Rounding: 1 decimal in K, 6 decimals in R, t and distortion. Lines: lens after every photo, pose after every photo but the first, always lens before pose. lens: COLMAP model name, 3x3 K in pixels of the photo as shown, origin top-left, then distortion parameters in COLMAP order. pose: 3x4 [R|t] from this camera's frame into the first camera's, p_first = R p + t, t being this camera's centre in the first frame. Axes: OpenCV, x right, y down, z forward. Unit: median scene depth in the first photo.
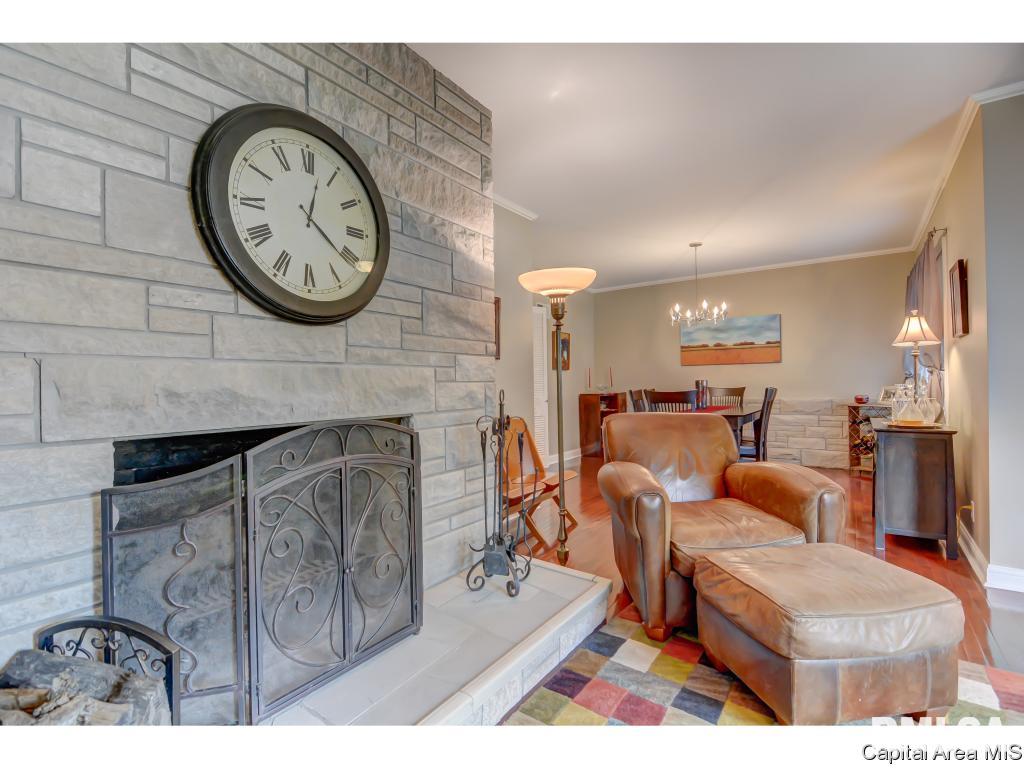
lens RADIAL K [[494.5, 0, 501.4], [0, 494.5, 387.8], [0, 0, 1]] dist [-0.004236, -0.003546]
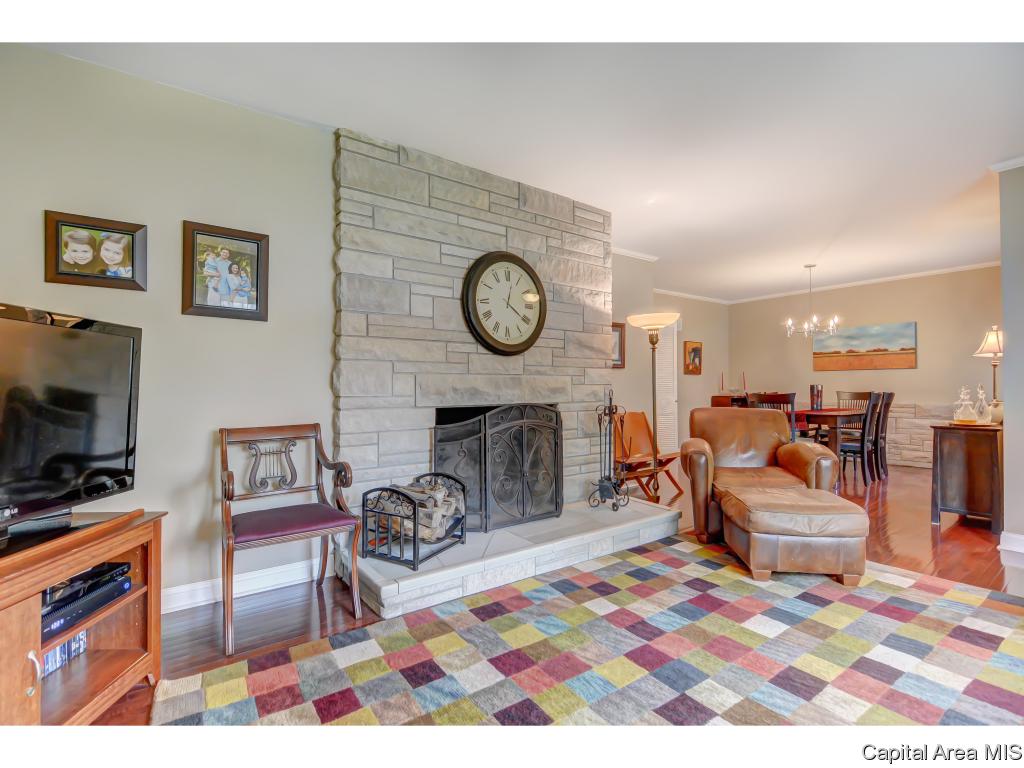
lens RADIAL K [[494.5, 0, 507.2], [0, 494.5, 385.5], [0, 0, 1]] dist [-0.004236, -0.003546]
pose [[0.954643, 0.009337, -0.297607, 0.180180], [-0.011766, 0.999910, -0.006374, 0.005374], [0.297521, 0.009587, 0.954667, -0.780643]]
